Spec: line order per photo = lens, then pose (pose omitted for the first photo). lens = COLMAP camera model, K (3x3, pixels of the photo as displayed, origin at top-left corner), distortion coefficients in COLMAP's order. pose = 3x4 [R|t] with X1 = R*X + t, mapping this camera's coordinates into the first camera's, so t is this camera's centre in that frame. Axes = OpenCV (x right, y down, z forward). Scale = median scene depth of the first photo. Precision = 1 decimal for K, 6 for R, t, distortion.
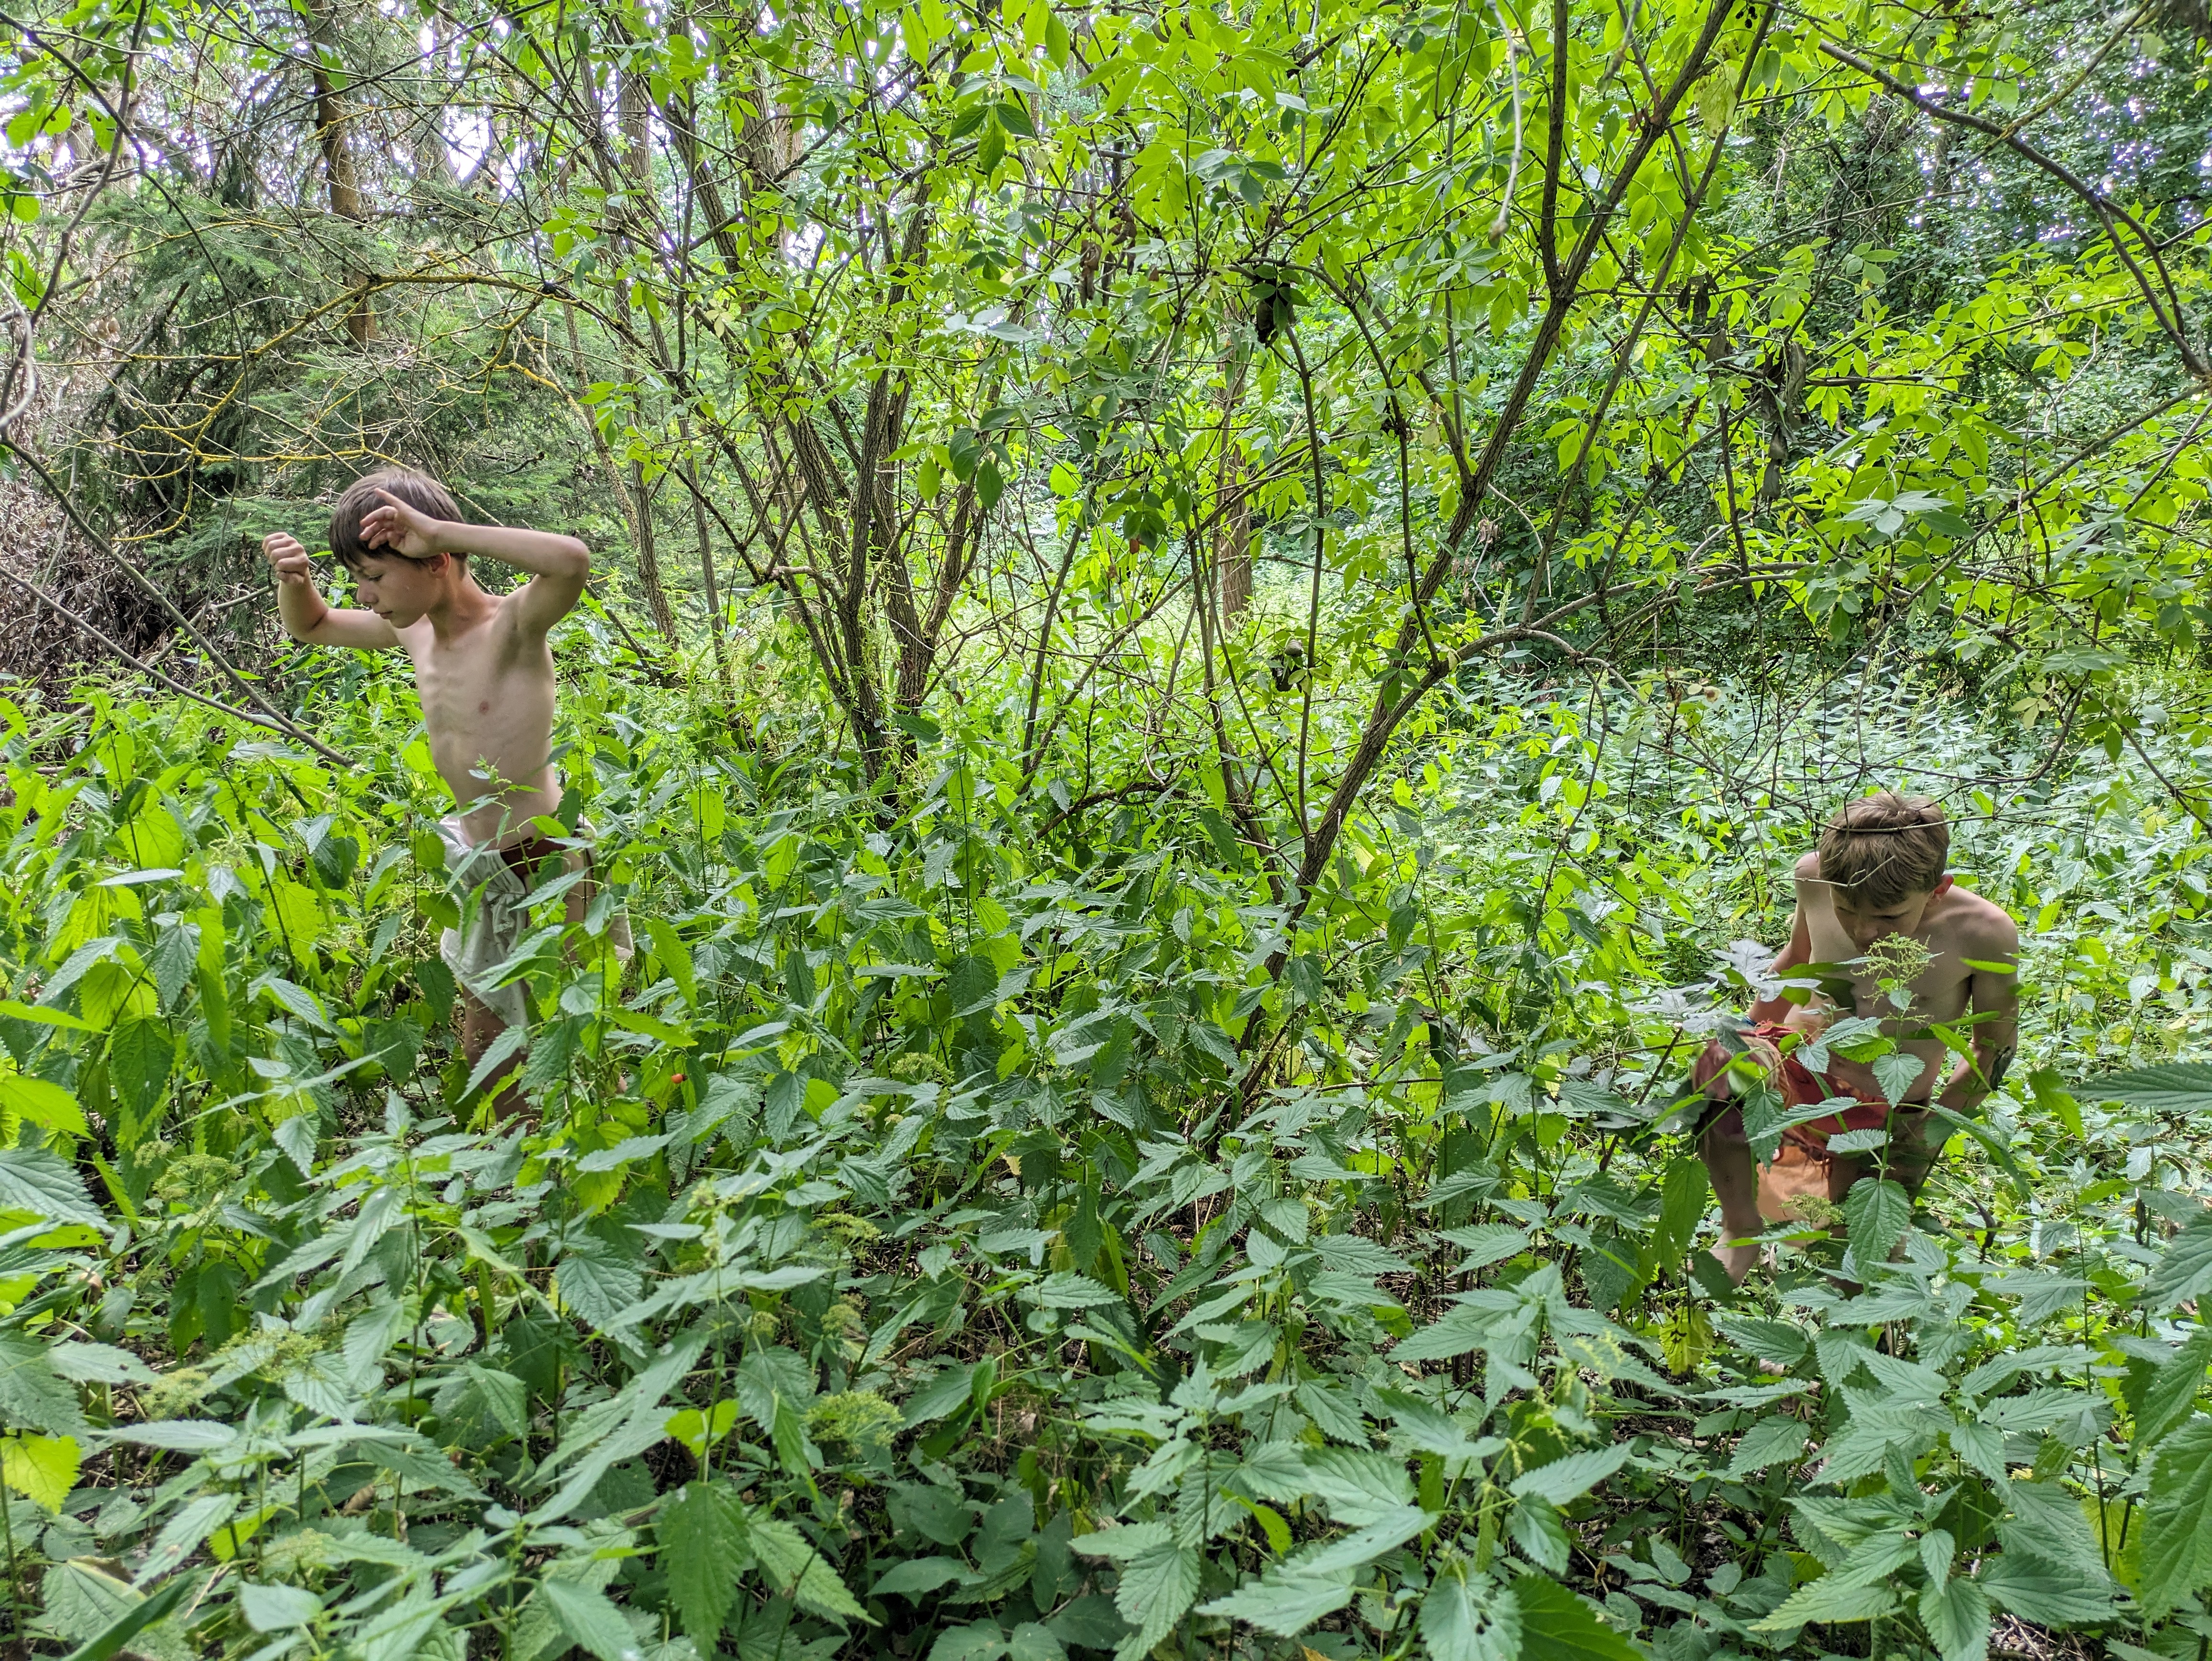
lens RADIAL K [[1617.6, 0, 1105.8], [0, 1617.6, 880.8], [0, 0, 1]] dist [-0.005650, 0.001872]
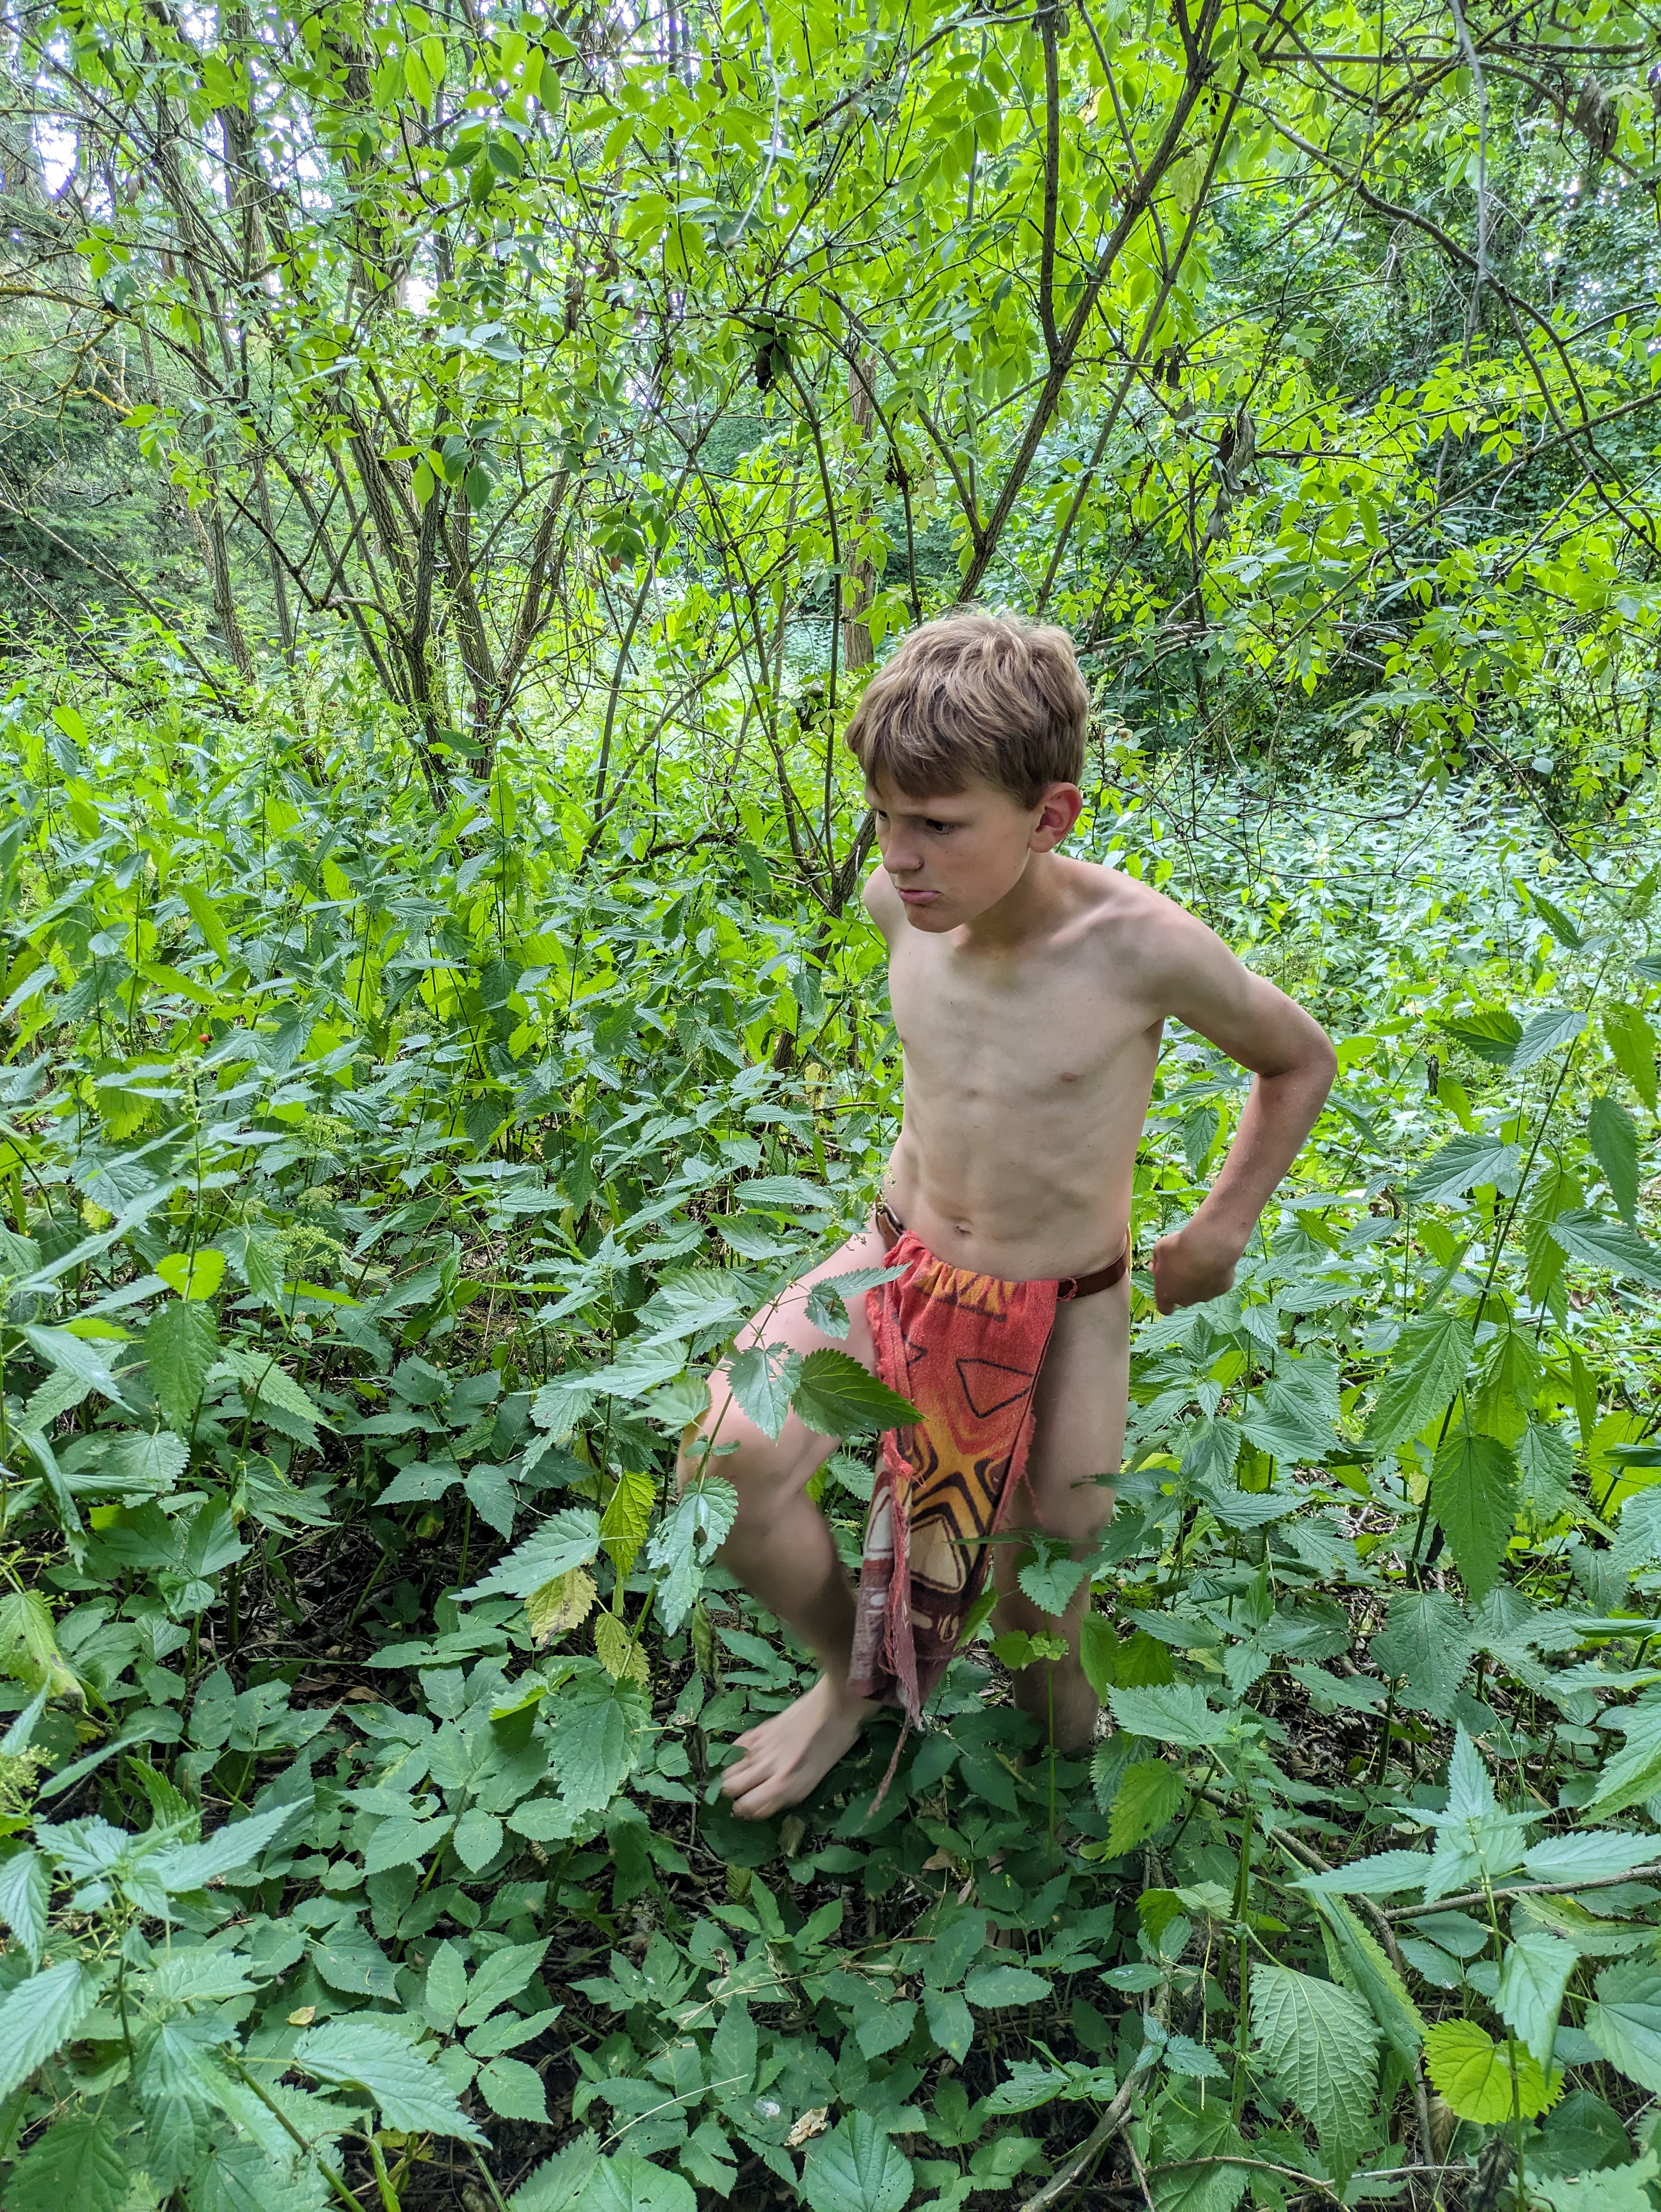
lens RADIAL K [[1607.4, 0, 830.5], [0, 1607.4, 1106.0], [0, 0, 1]] dist [-0.000760, -0.002478]
pose [[0.997525, 0.023295, 0.066340, 0.052791], [-0.028891, 0.995989, 0.084687, 0.035840], [-0.064101, -0.086394, 0.994197, -0.078282]]
